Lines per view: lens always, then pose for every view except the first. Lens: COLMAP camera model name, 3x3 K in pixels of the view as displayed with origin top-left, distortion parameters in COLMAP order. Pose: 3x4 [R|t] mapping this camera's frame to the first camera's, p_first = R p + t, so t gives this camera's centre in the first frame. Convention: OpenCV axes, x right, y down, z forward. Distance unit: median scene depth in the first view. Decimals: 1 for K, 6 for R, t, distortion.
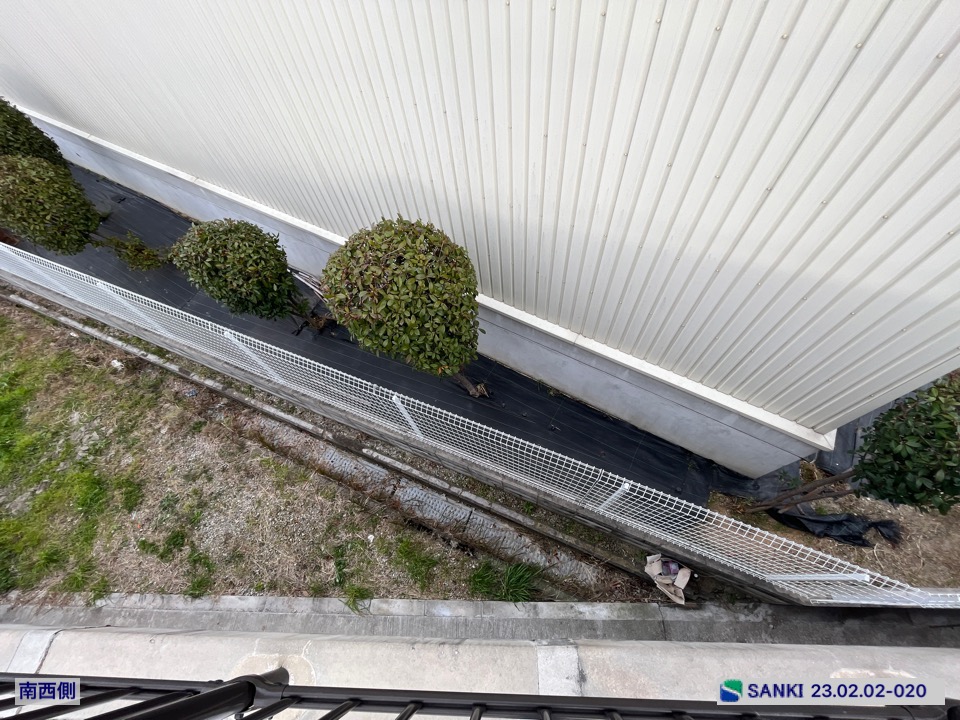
lens RADIAL K [[388.1, 0, 478.0], [0, 388.1, 366.1], [0, 0, 1]] dist [-0.001328, -0.000567]
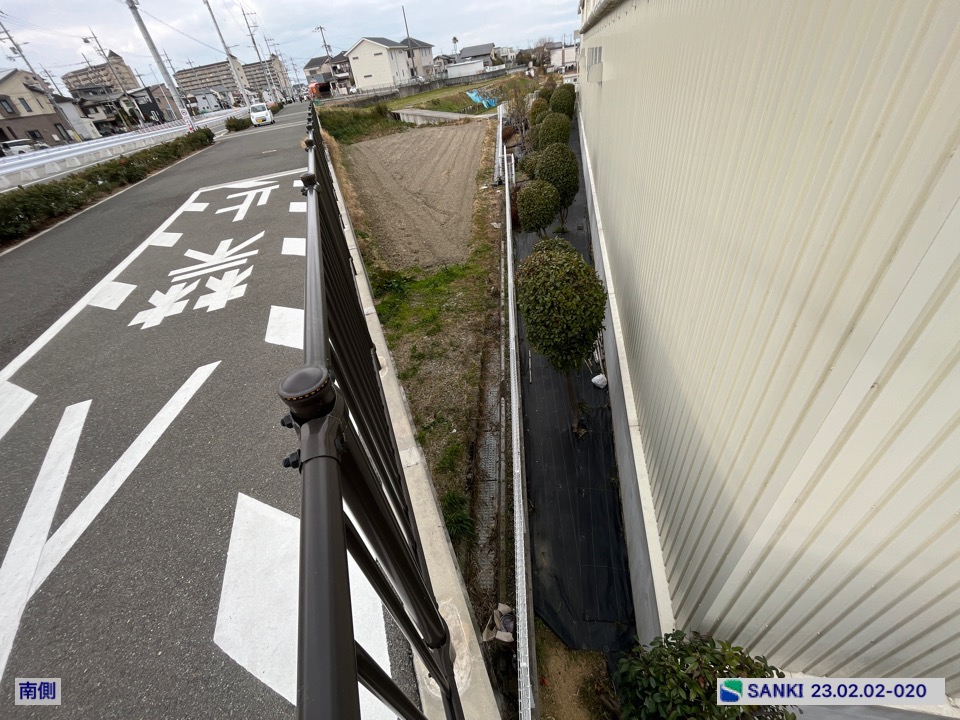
lens RADIAL K [[386.3, 0, 477.9], [0, 386.3, 364.2], [0, 0, 1]] dist [-0.003572, -0.000428]
pose [[0.359556, 0.609547, -0.706521, 0.540372], [-0.762798, 0.628105, 0.153699, -0.007379], [0.537456, 0.483670, 0.690800, -0.071649]]
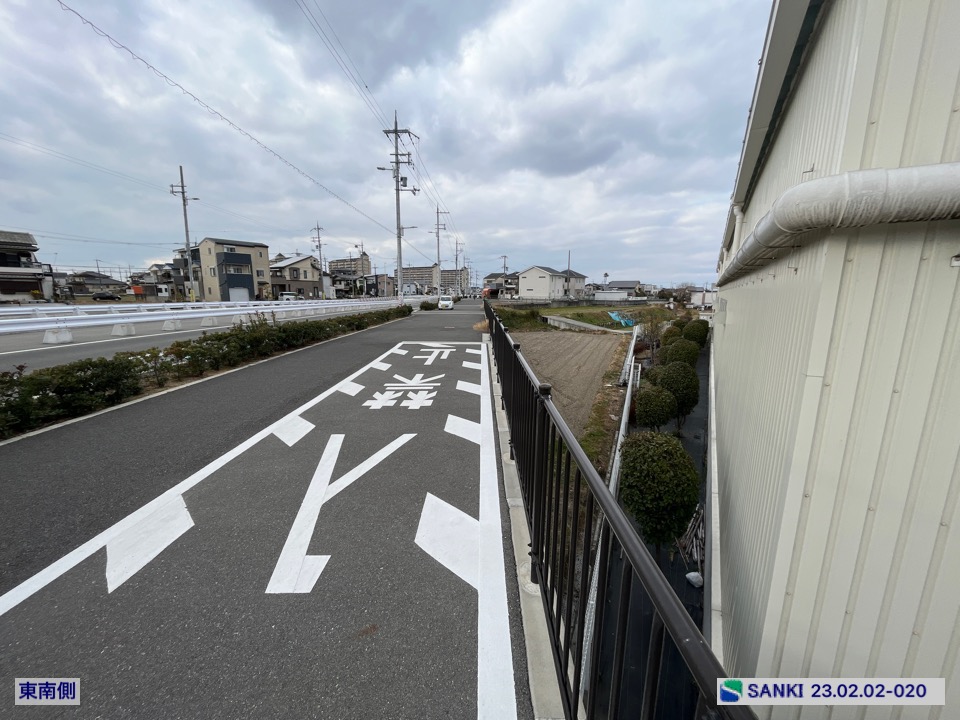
lens RADIAL K [[386.3, 0, 477.9], [0, 386.3, 364.2], [0, 0, 1]] dist [-0.003572, -0.000428]
pose [[0.006051, 0.272779, -0.962058, 0.805739], [-0.873885, 0.469111, 0.127514, 0.041651], [0.486095, 0.839956, 0.241217, -0.164110]]
